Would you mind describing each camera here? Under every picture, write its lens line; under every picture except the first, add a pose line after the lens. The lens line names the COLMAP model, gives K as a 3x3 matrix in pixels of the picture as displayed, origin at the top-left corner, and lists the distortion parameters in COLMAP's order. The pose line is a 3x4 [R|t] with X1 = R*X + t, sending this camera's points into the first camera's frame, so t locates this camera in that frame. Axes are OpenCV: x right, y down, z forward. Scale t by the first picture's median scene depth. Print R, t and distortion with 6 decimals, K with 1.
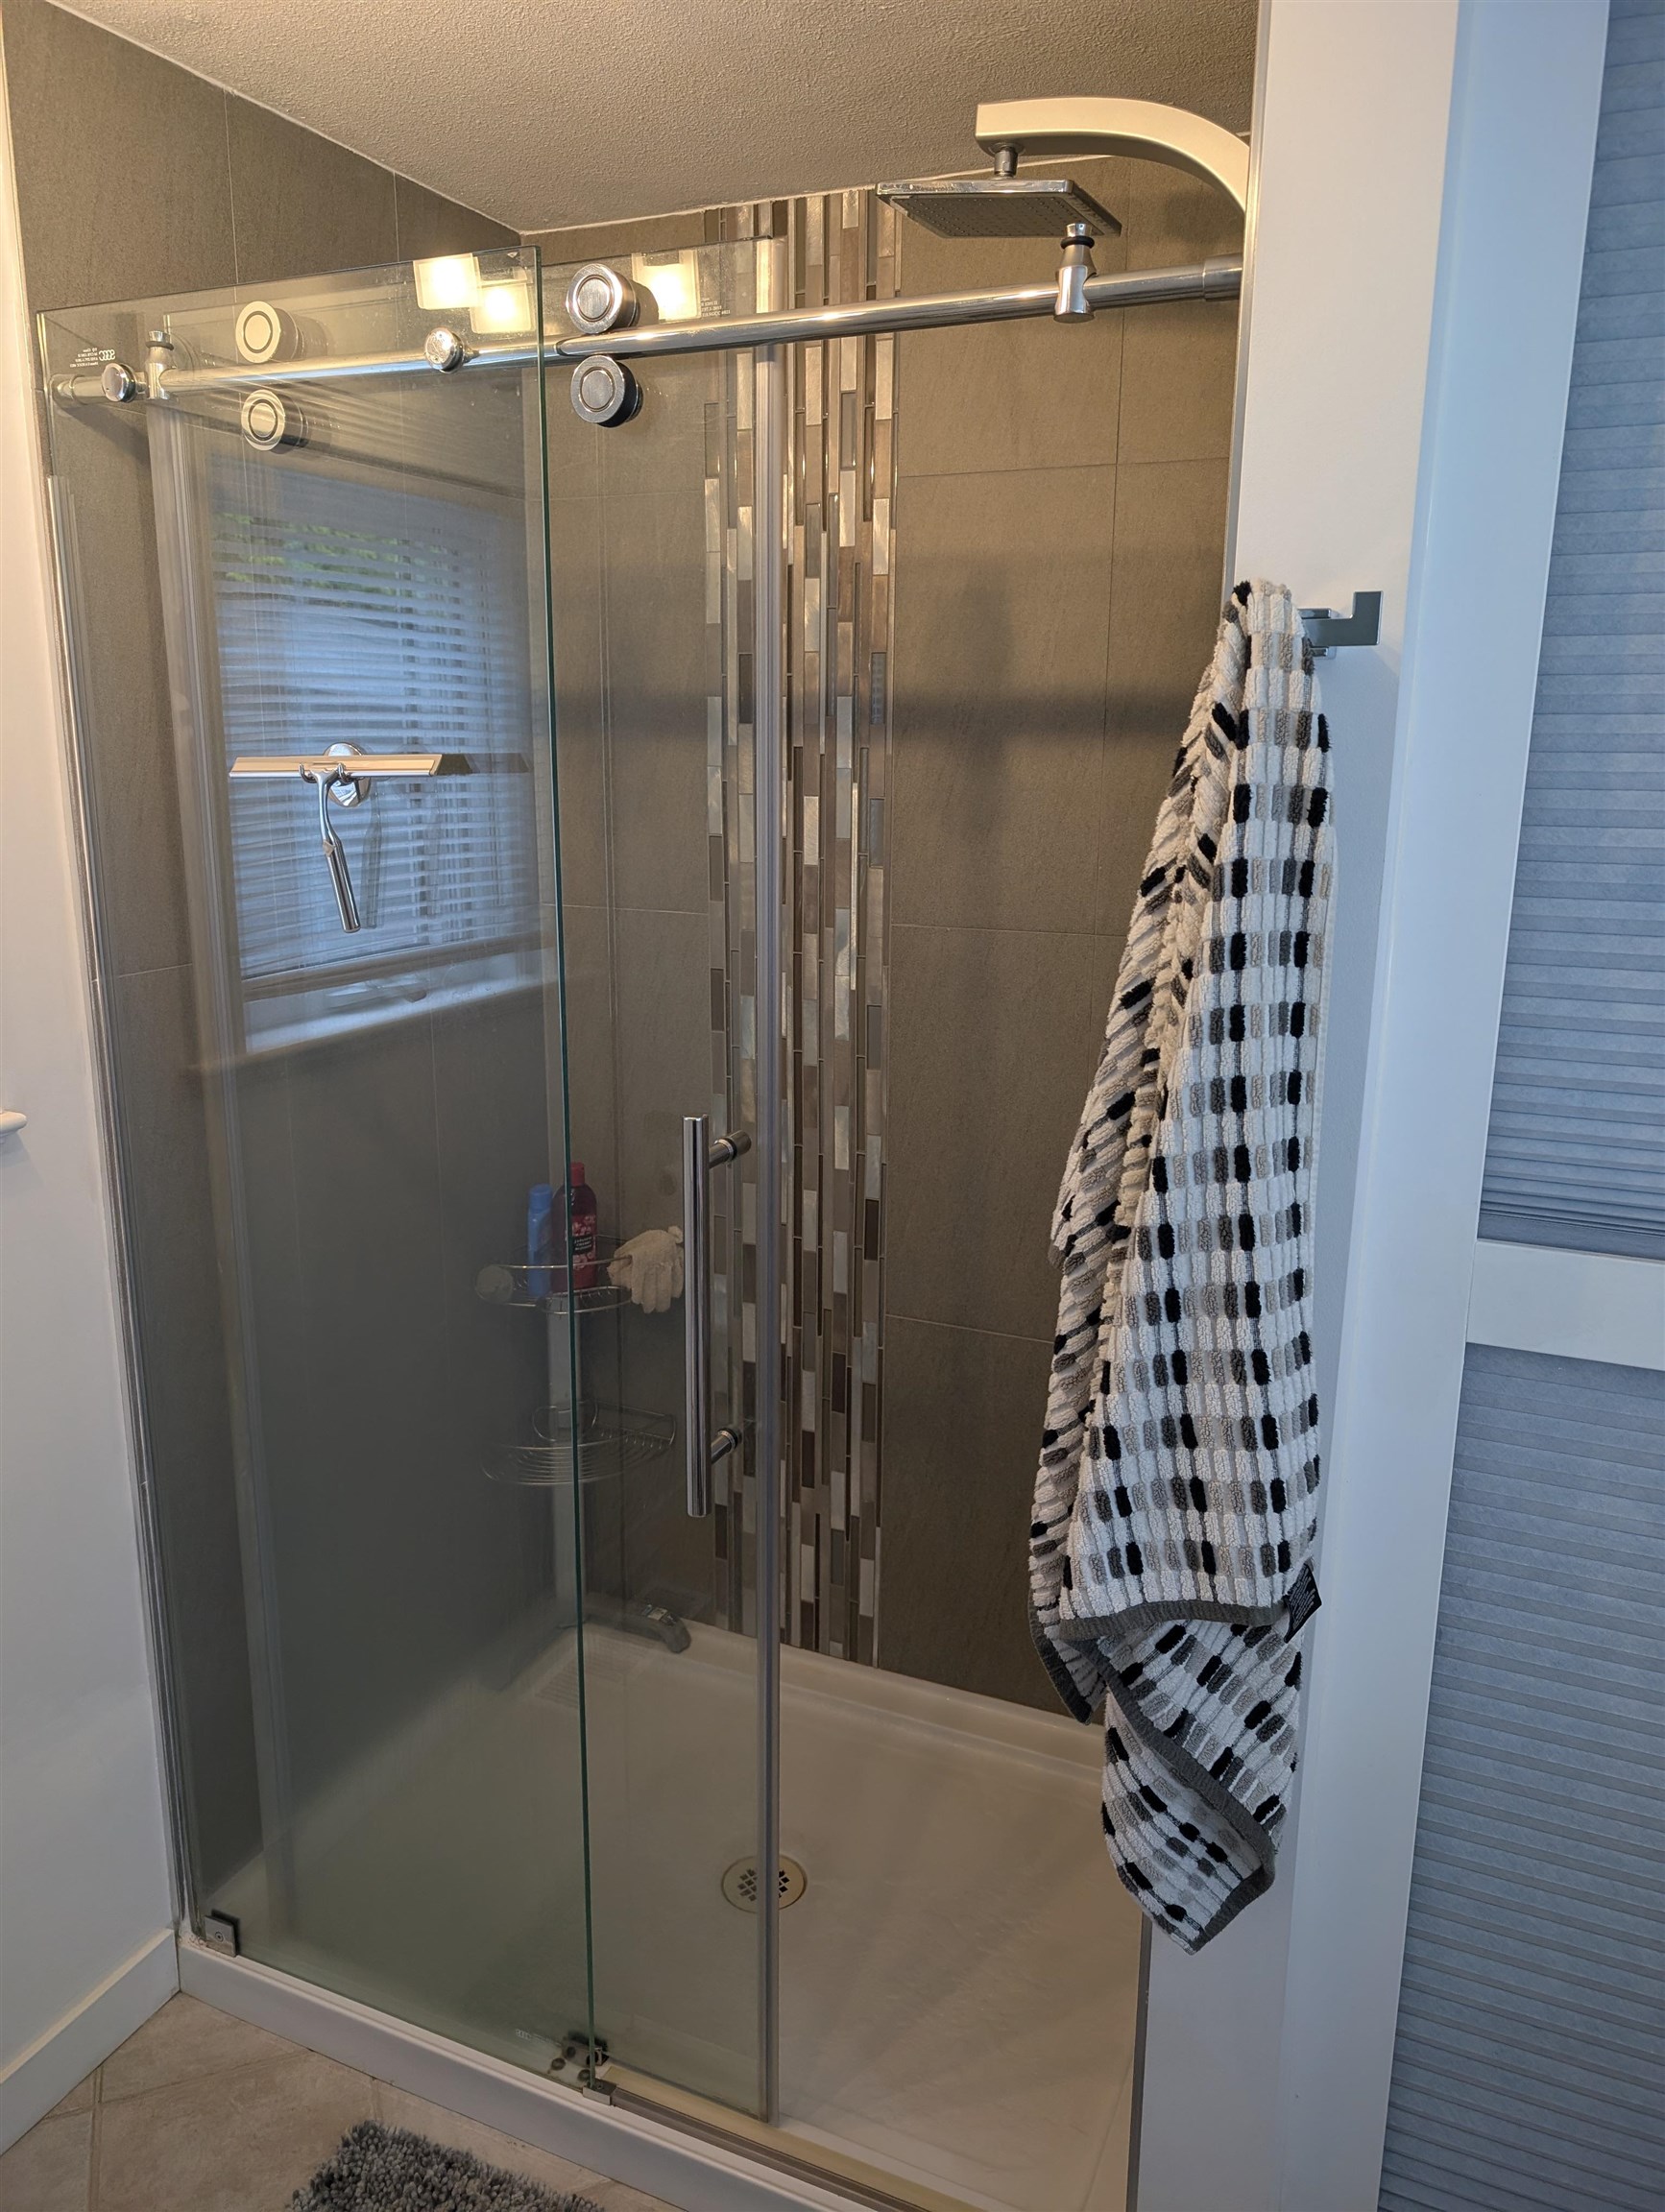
lens RADIAL K [[1581.8, 0, 816.5], [0, 1581.8, 1092.6], [0, 0, 1]] dist [0.012258, -0.009924]
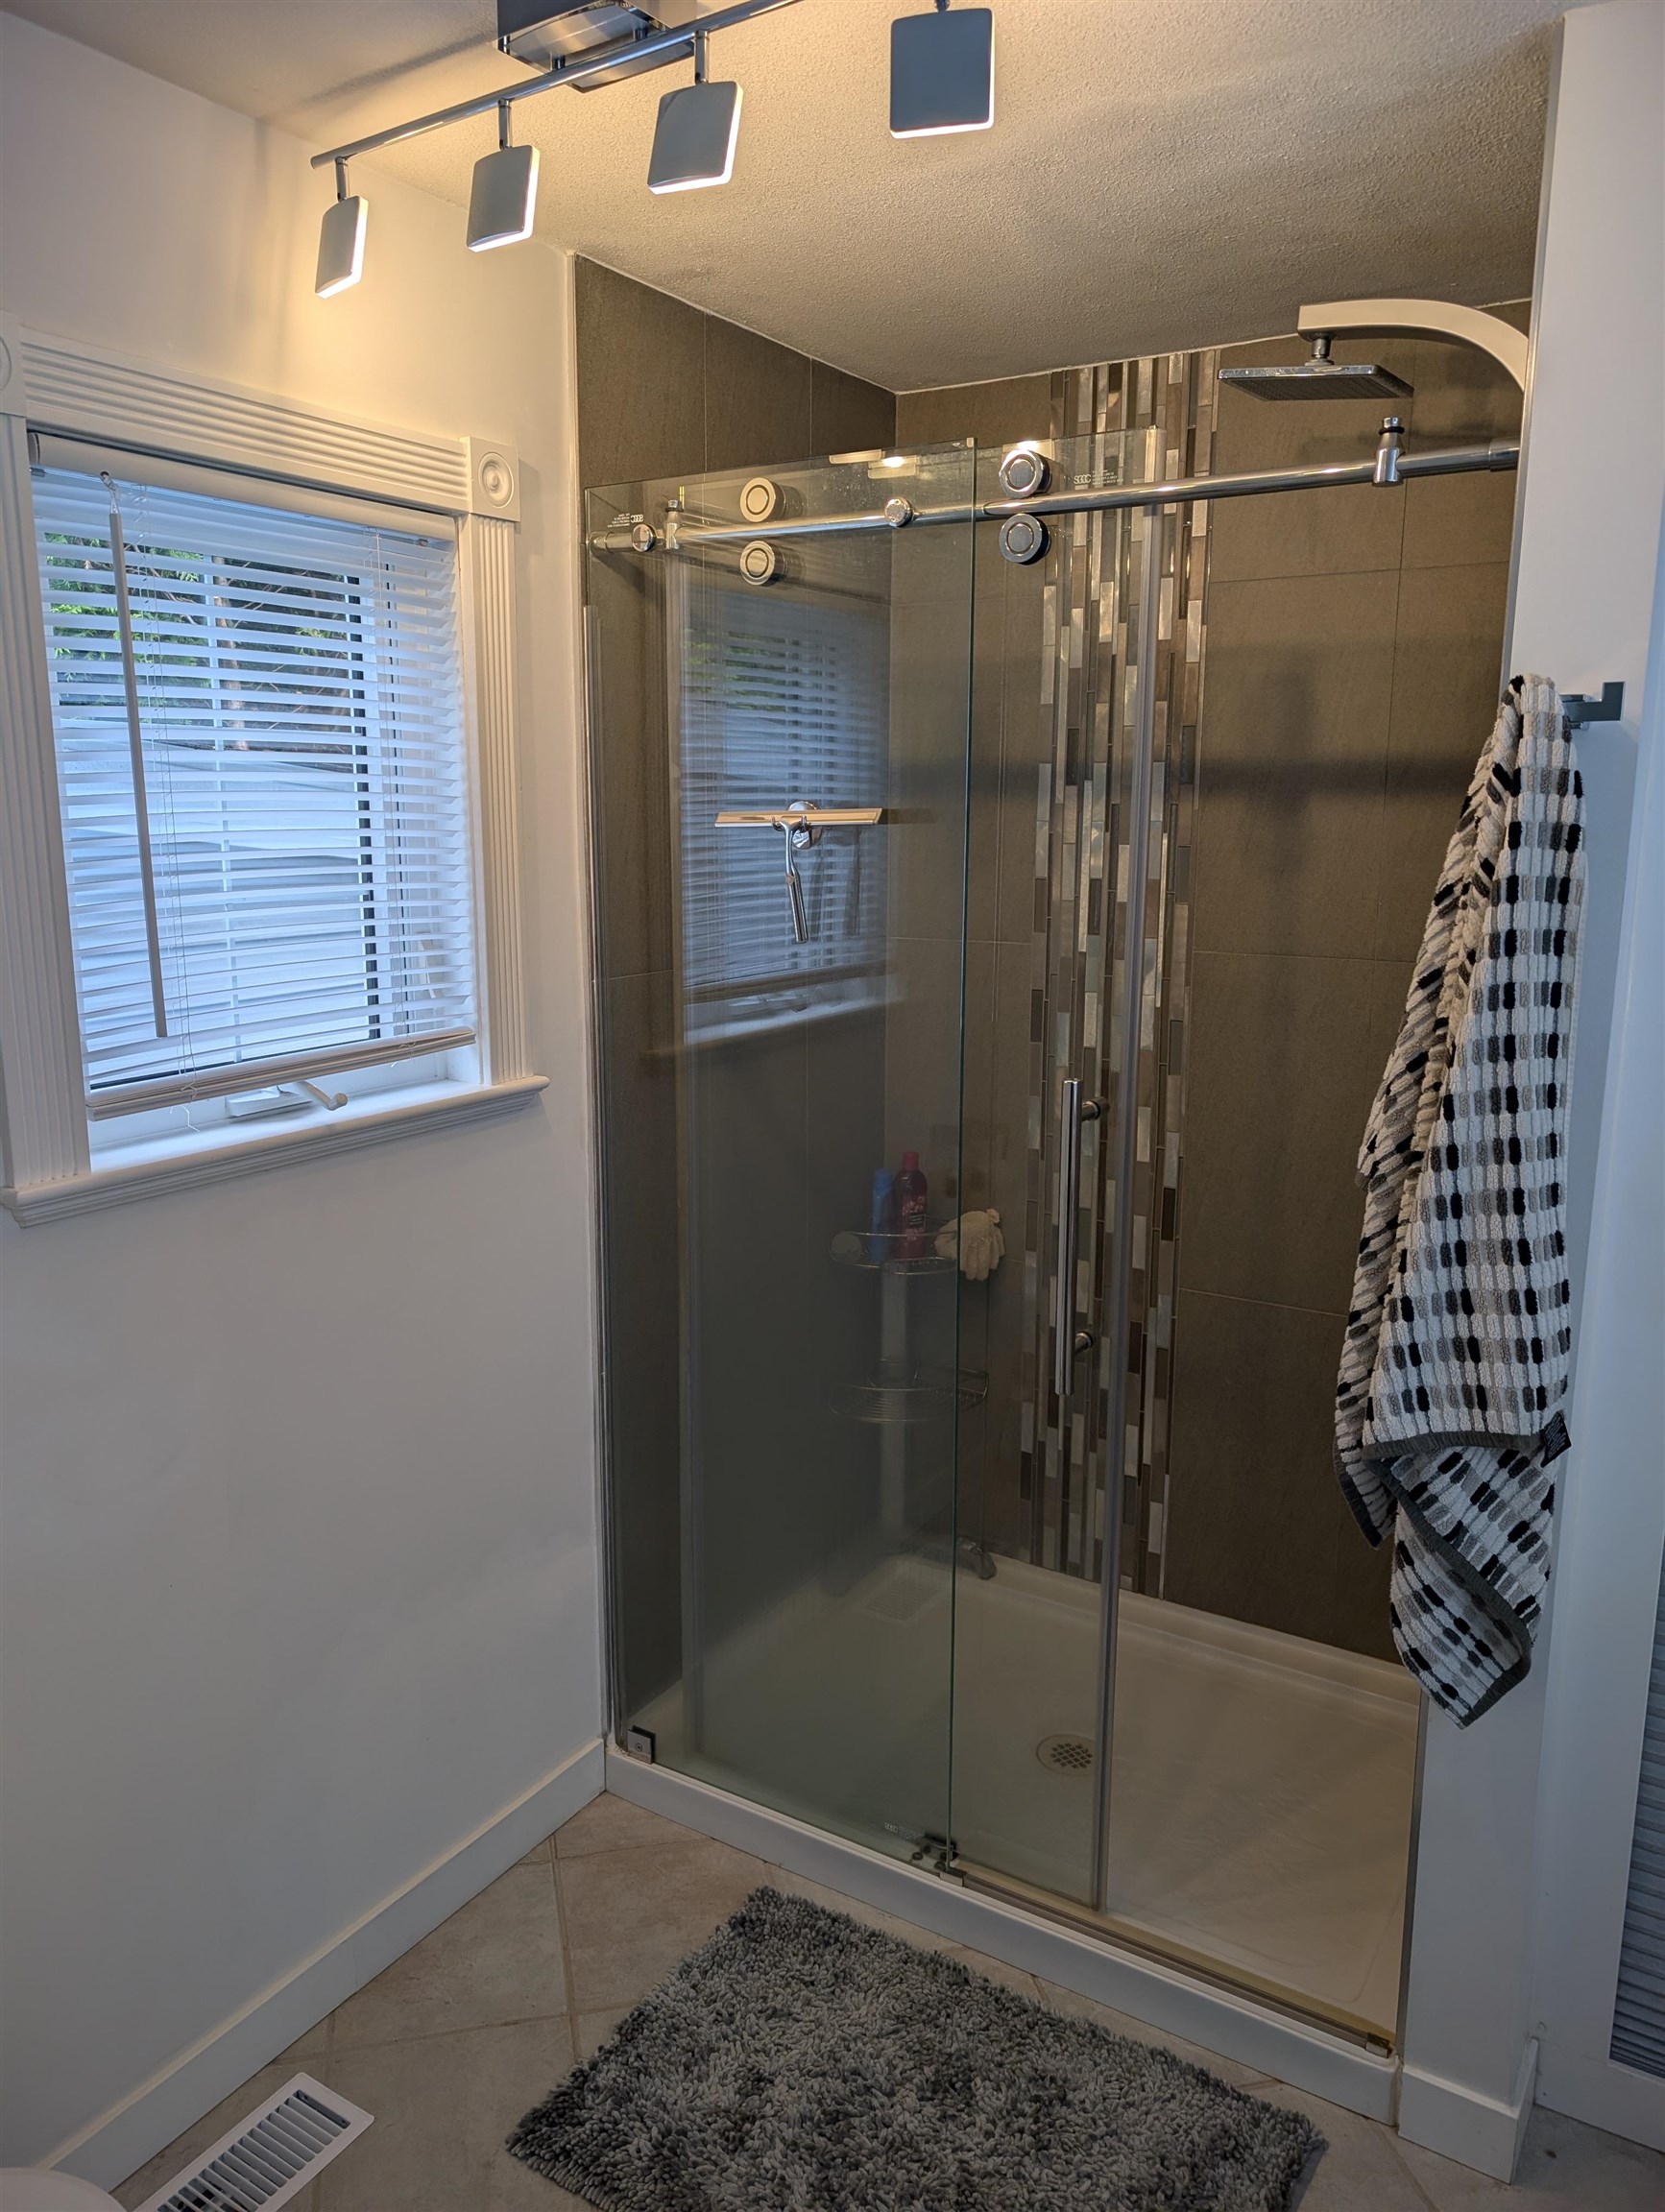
lens RADIAL K [[1581.8, 0, 813.7], [0, 1581.8, 1097.4], [0, 0, 1]] dist [0.012258, -0.009924]
pose [[0.989782, 0.021304, -0.140985, -0.122834], [-0.026713, 0.998973, -0.036587, 0.101032], [0.140061, 0.039980, 0.989335, -0.397983]]
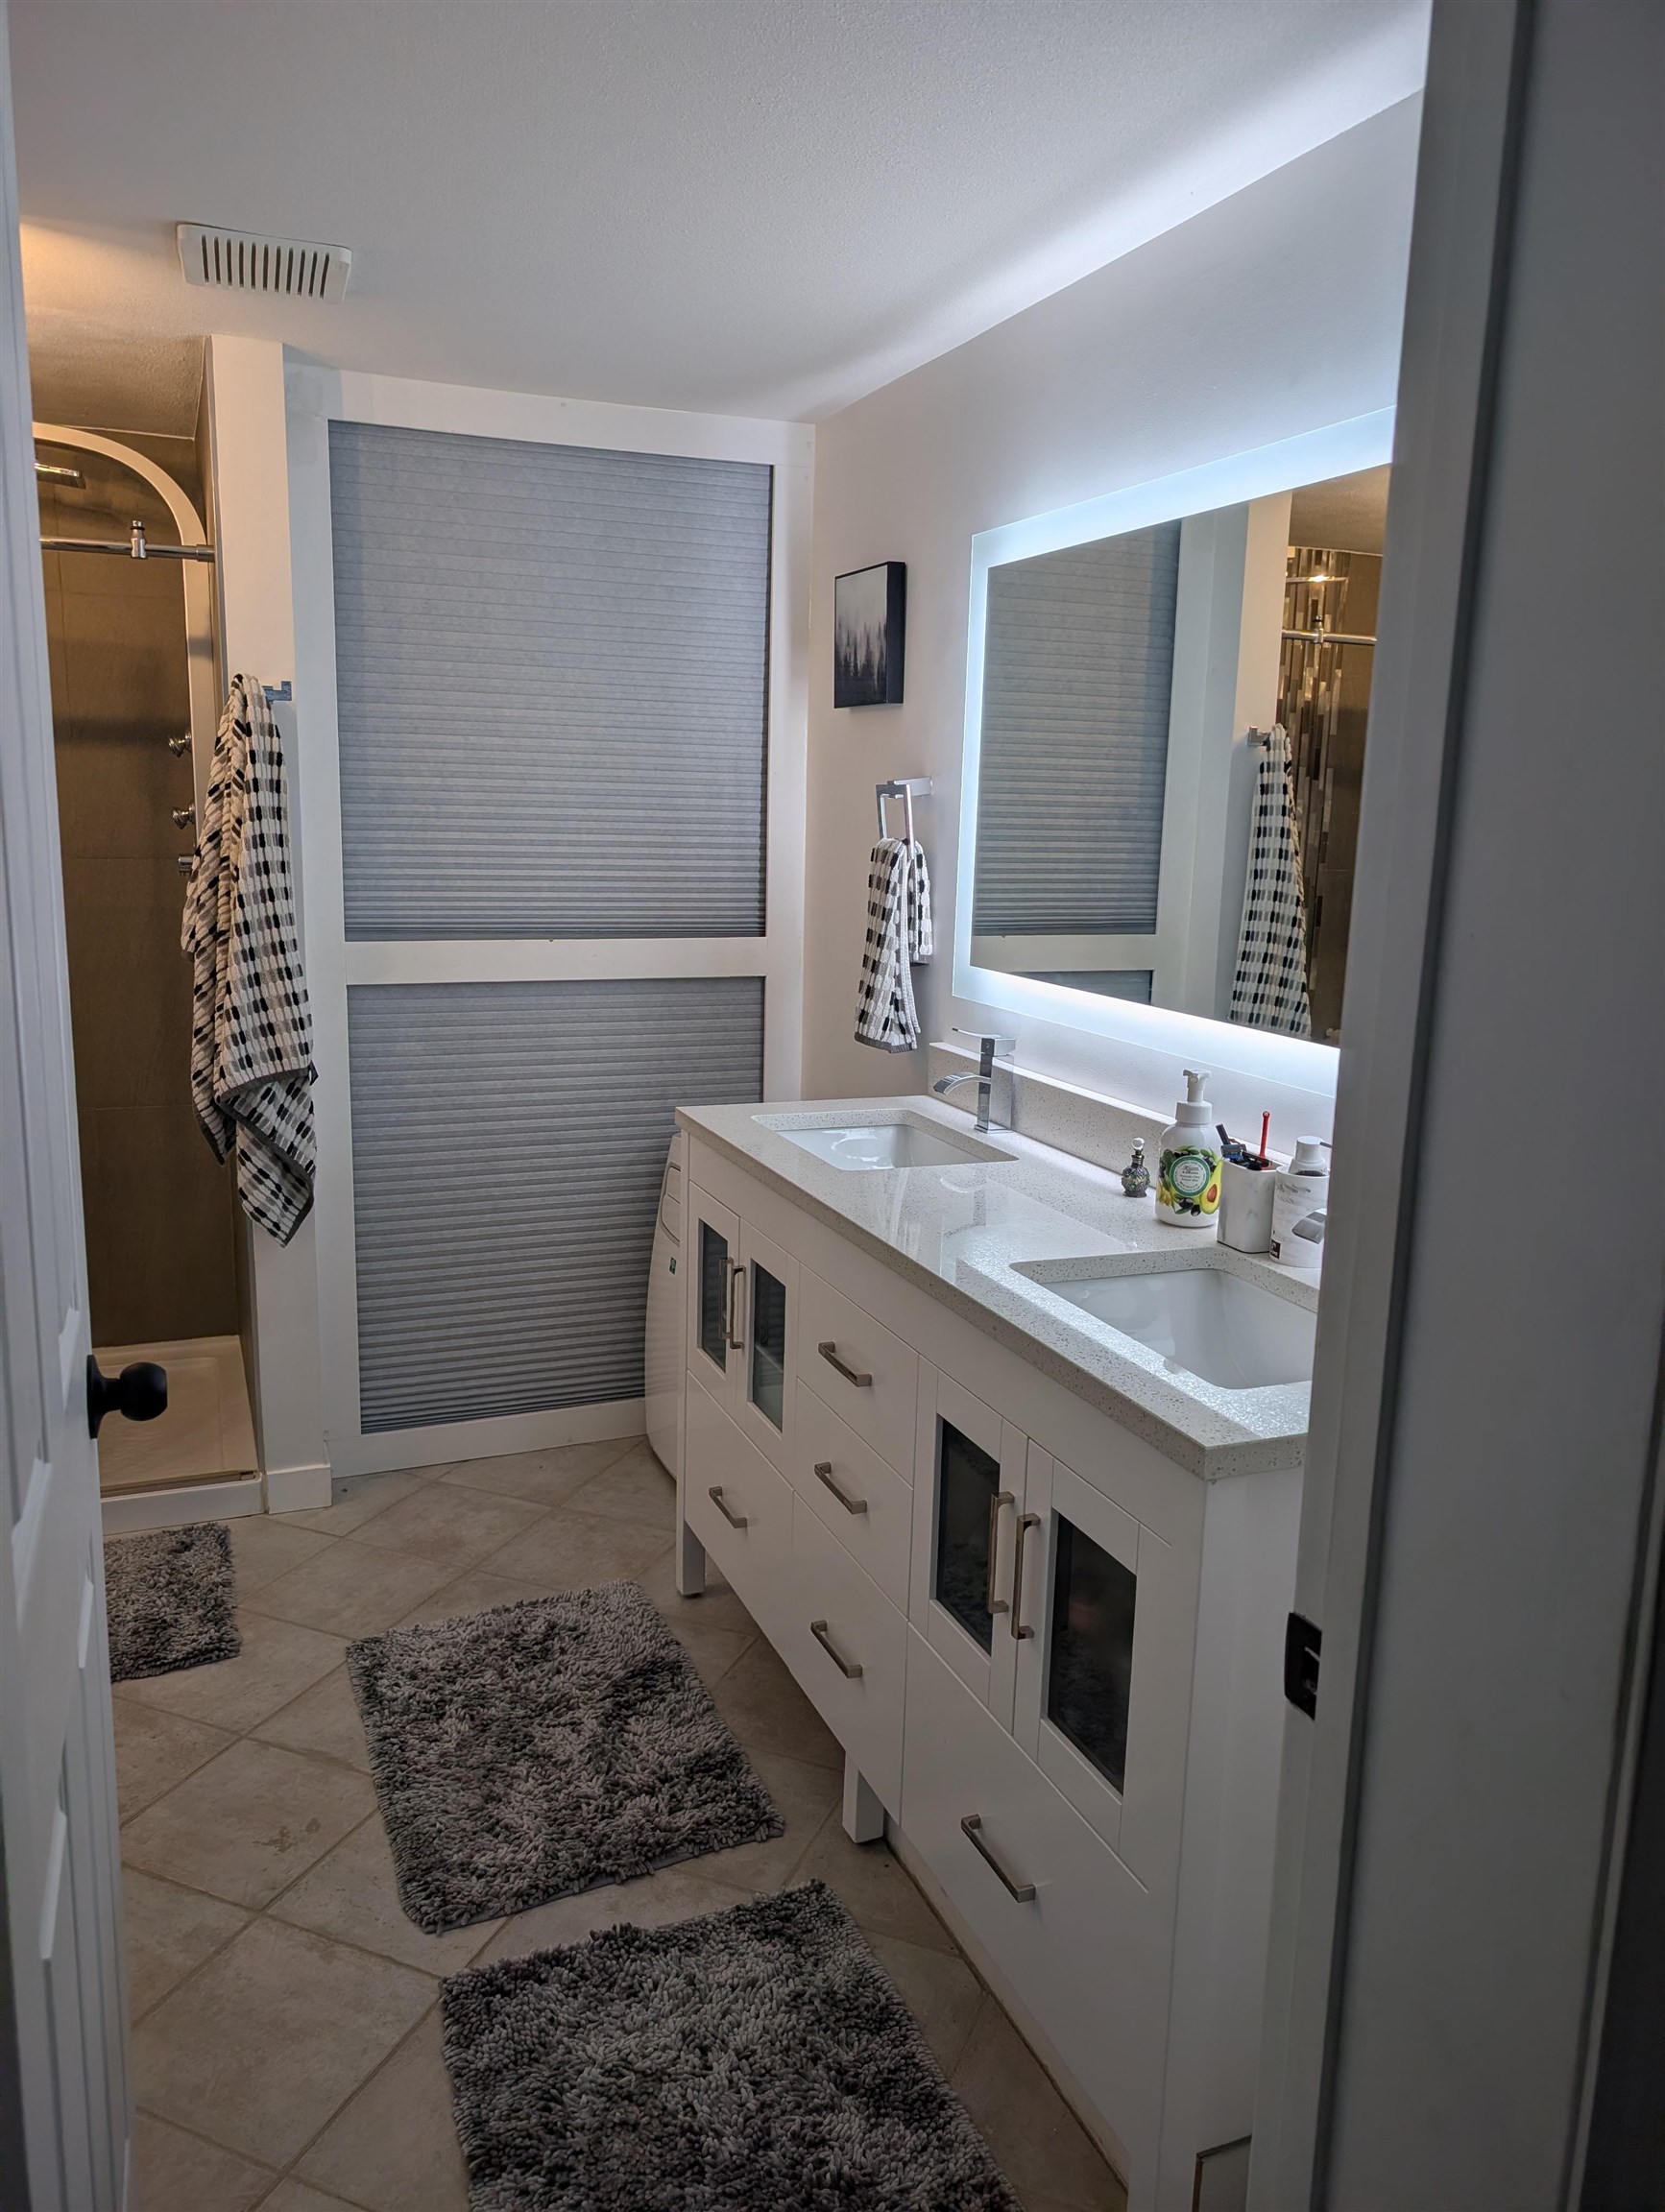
lens RADIAL K [[1581.8, 0, 760.2], [0, 1581.8, 1113.4], [0, 0, 1]] dist [0.012258, -0.009924]
pose [[0.715821, -0.126127, 0.686798, -0.929949], [0.149632, 0.988411, 0.025562, 0.425156], [-0.682063, 0.084469, 0.726399, -1.329014]]
